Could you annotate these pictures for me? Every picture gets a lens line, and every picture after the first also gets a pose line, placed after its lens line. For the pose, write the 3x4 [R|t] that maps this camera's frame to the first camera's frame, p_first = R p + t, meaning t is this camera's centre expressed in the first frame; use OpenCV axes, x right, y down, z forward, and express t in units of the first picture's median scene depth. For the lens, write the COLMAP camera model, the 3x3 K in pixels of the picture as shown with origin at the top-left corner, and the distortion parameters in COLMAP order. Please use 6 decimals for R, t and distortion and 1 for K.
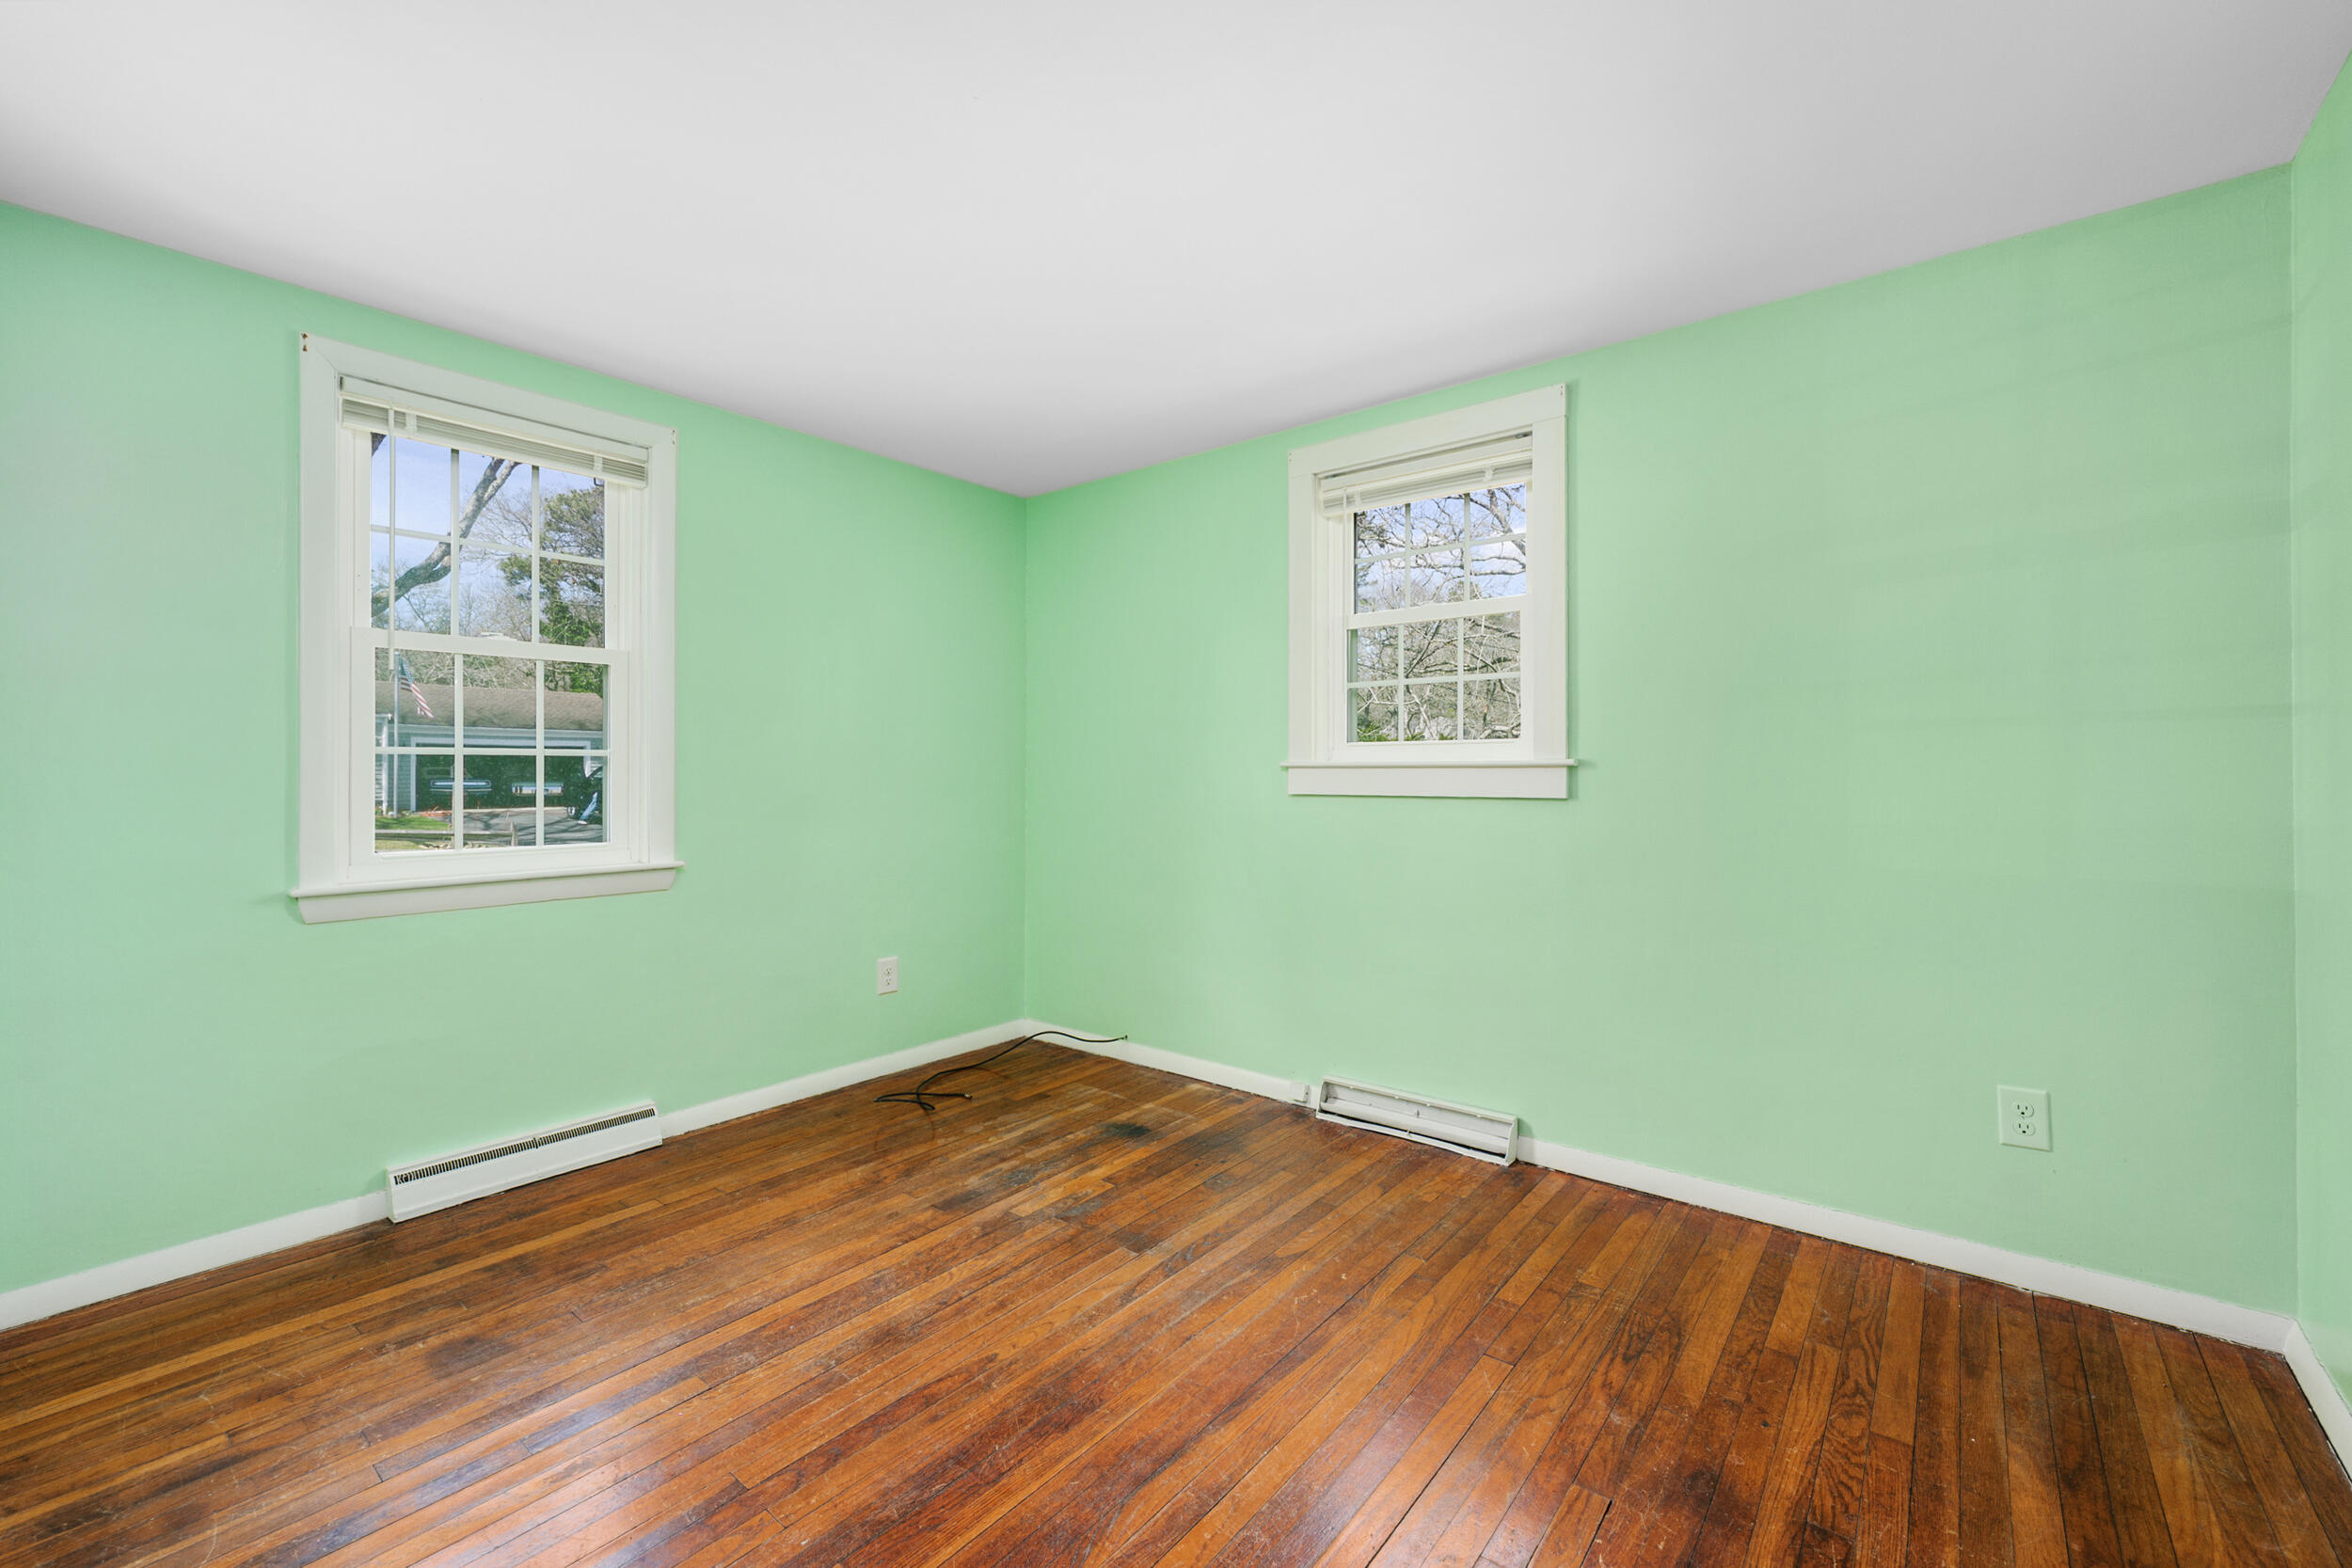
lens RADIAL K [[969.1, 0, 1173.7], [0, 969.1, 762.6], [0, 0, 1]] dist [0.002496, 0.000144]
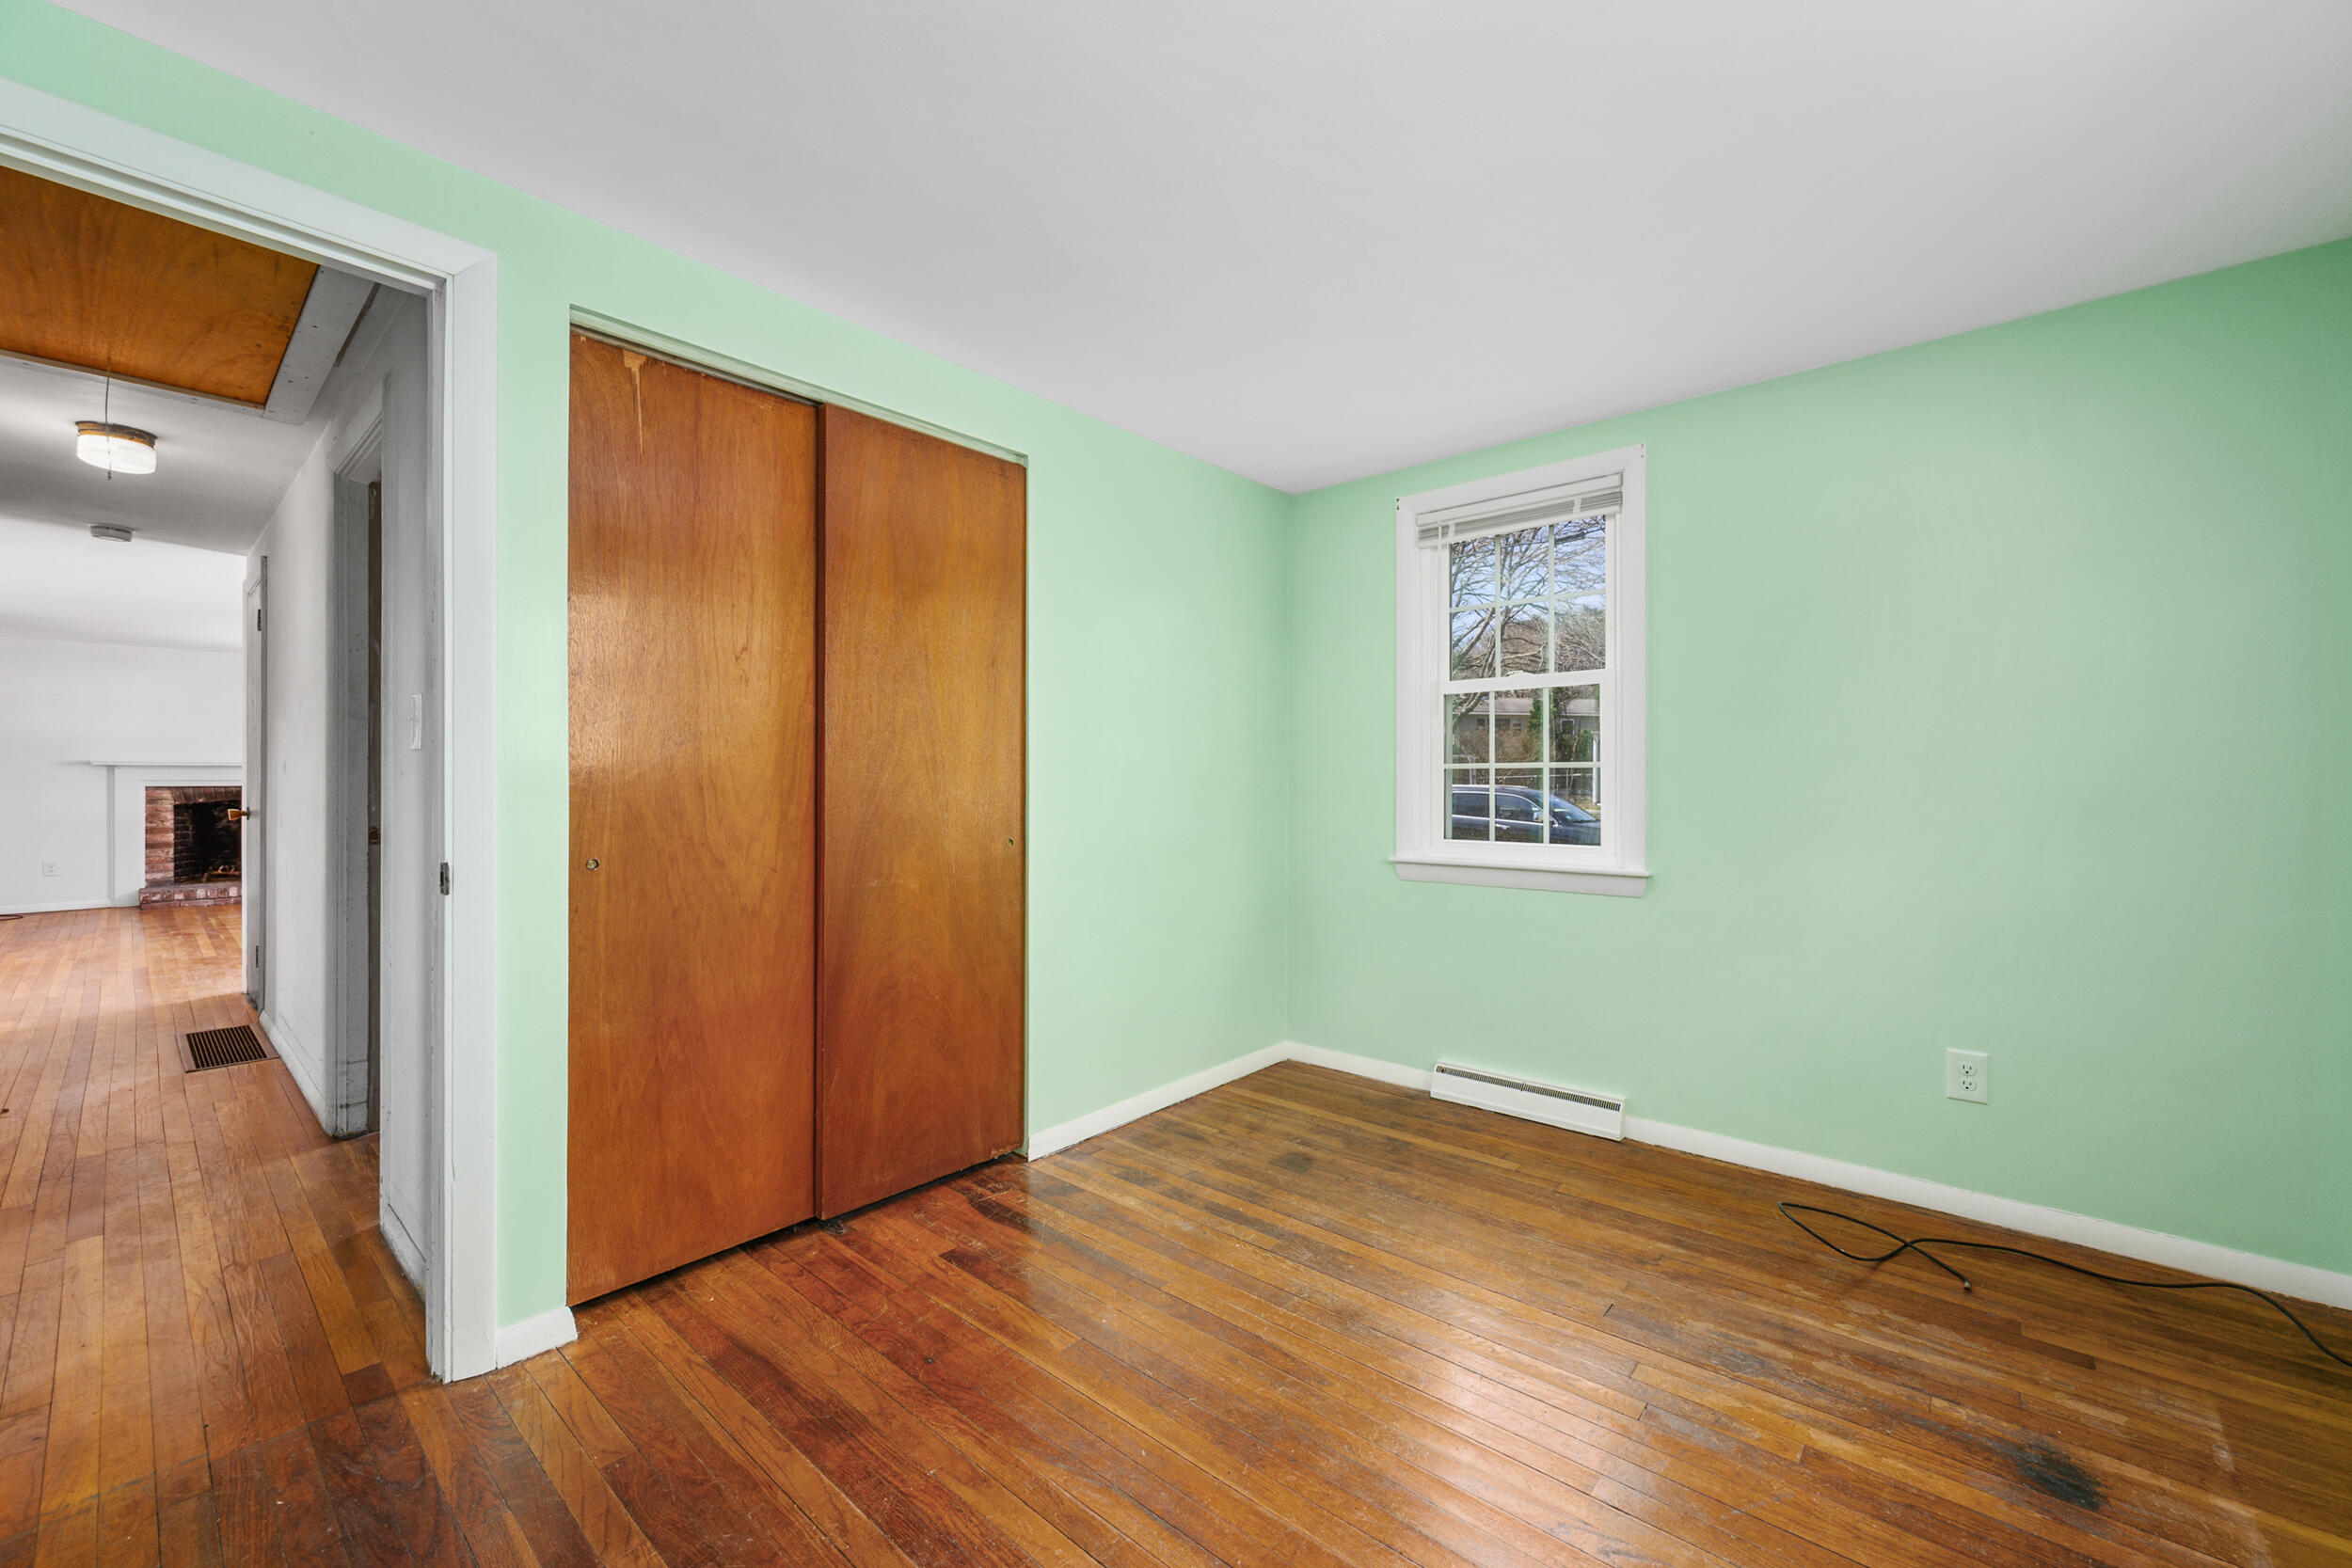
lens RADIAL K [[920.3, 0, 1176.0], [0, 920.3, 784.0], [0, 0, 1]] dist [0.002032, 0.000261]
pose [[-0.029718, 0.005757, -0.999542, 0.539327], [0.007588, 0.999956, 0.005534, 0.002848], [0.999530, -0.007420, -0.029761, 0.641421]]
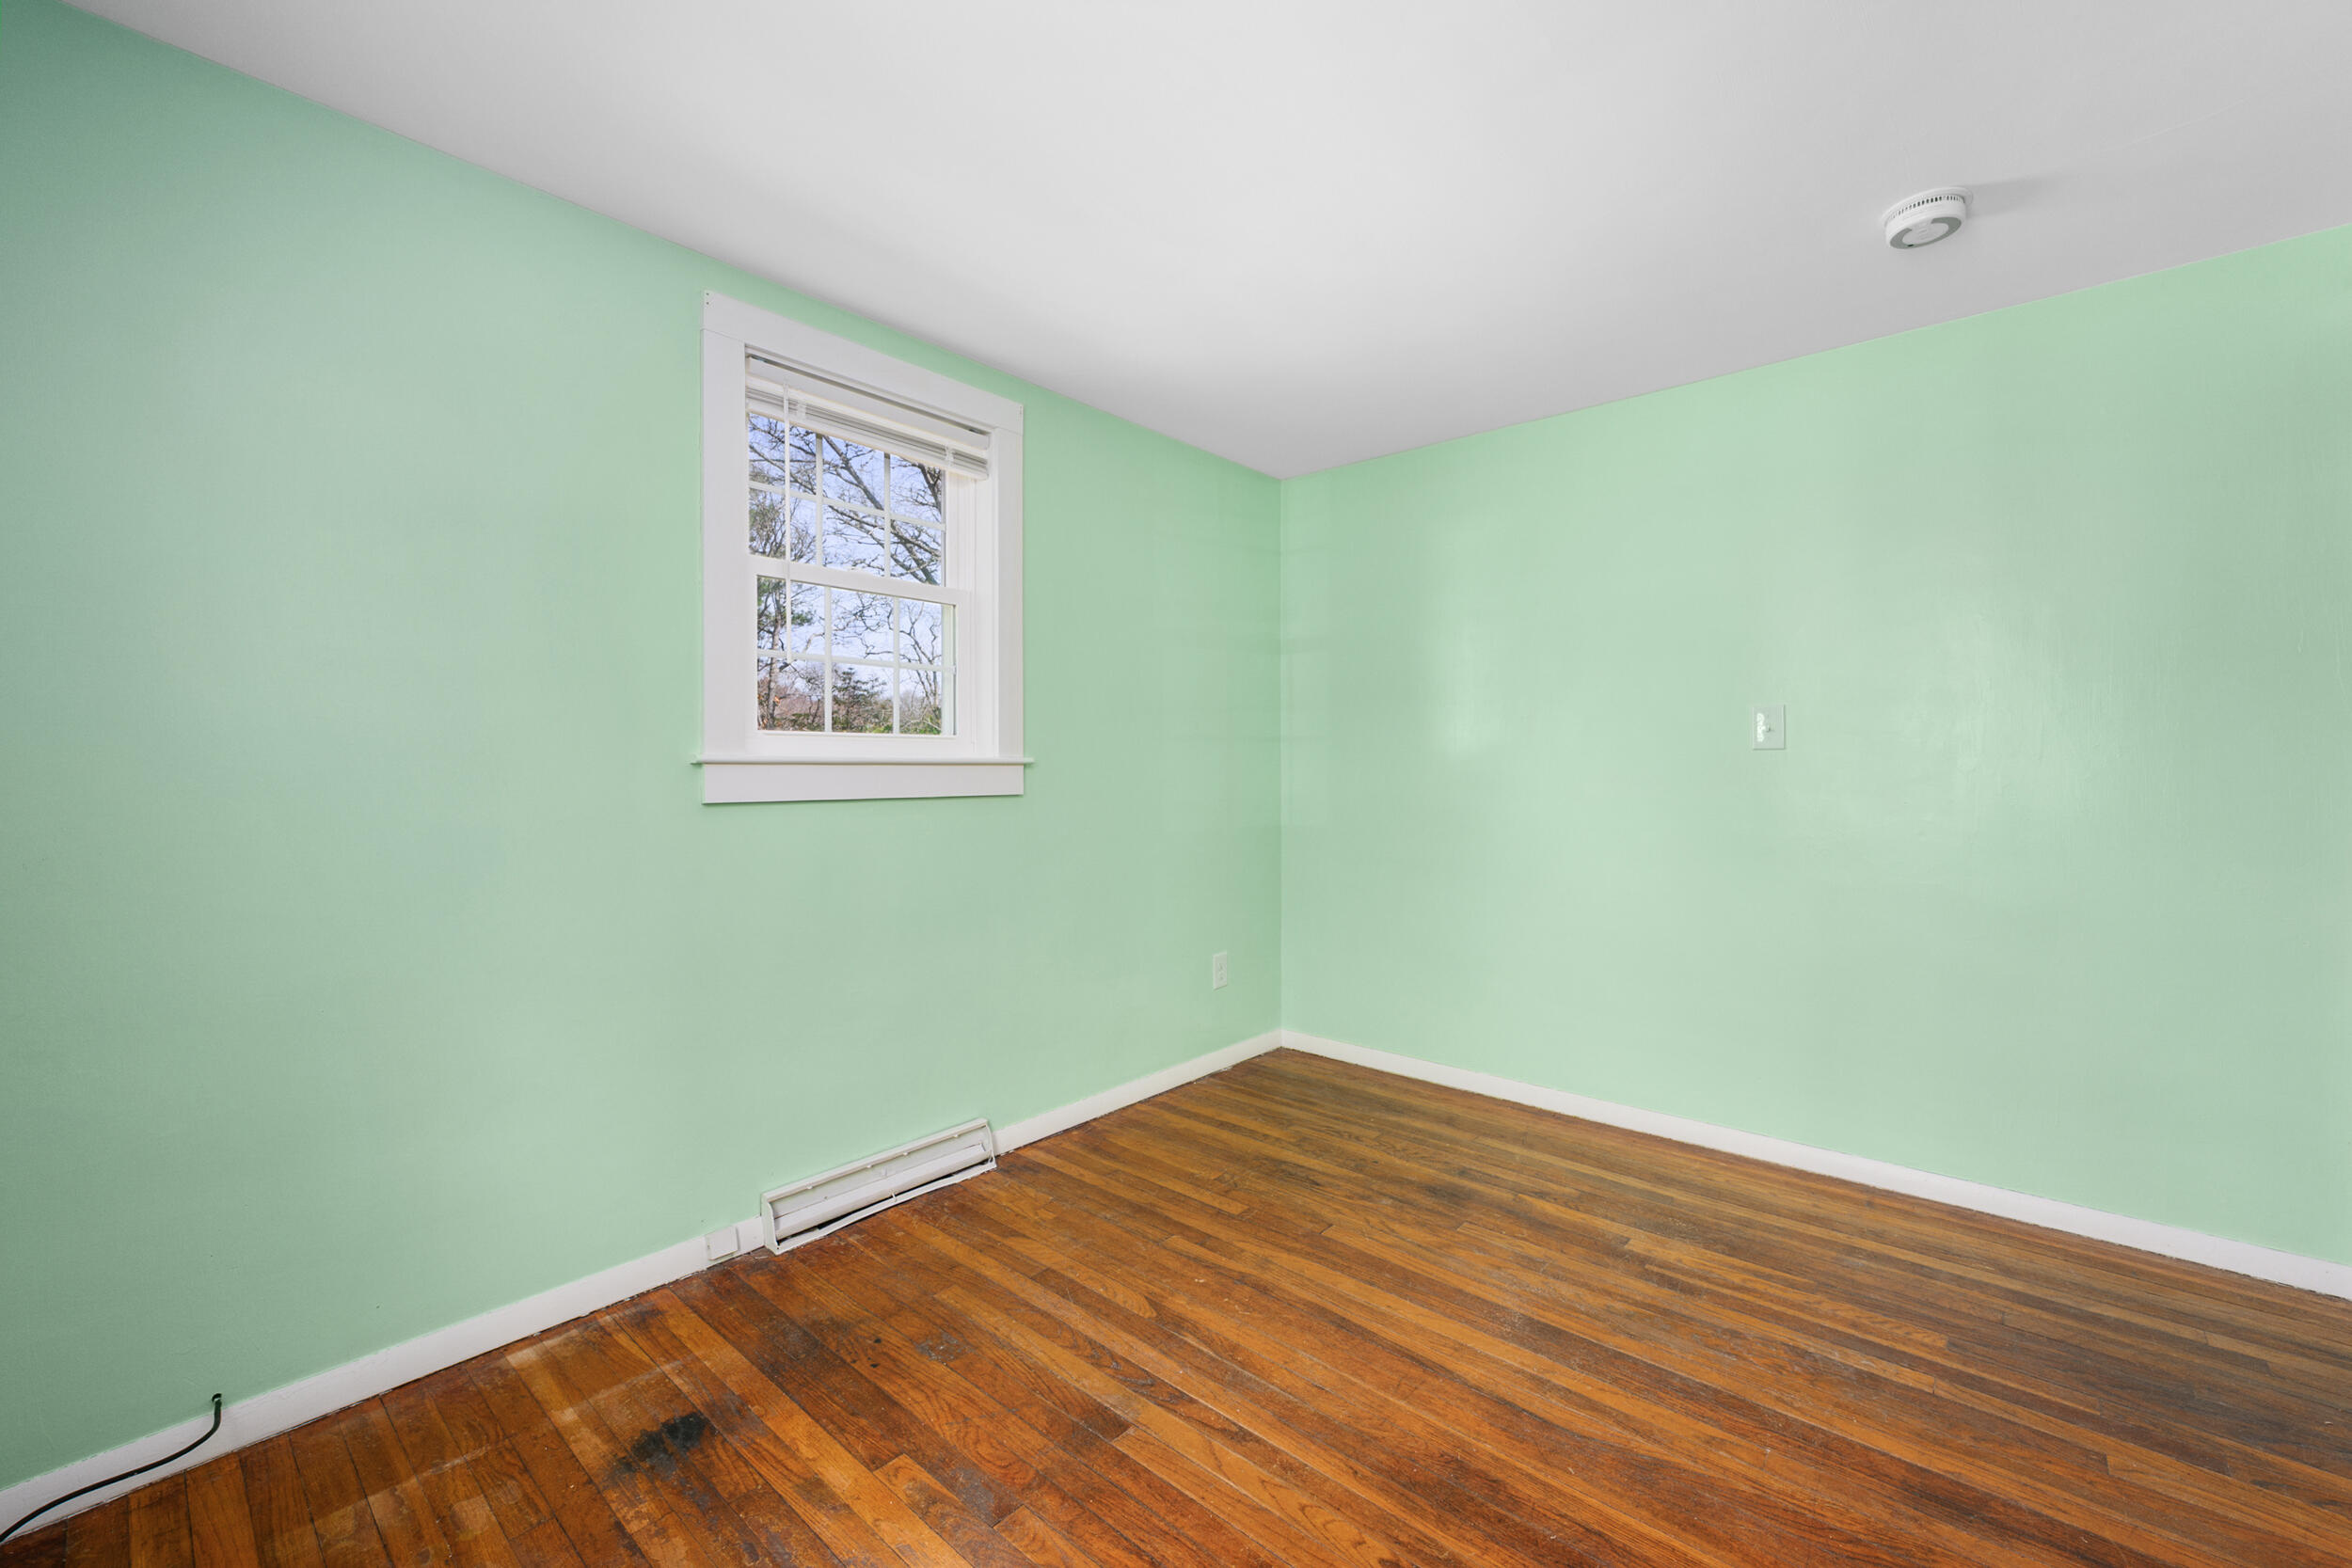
lens RADIAL K [[969.1, 0, 1173.7], [0, 969.1, 762.6], [0, 0, 1]] dist [0.002496, 0.000144]
pose [[0.024878, 0.006056, 0.999672, -0.677377], [-0.007875, 0.999952, -0.005861, 0.007118], [-0.999659, -0.007727, 0.024924, 0.836198]]
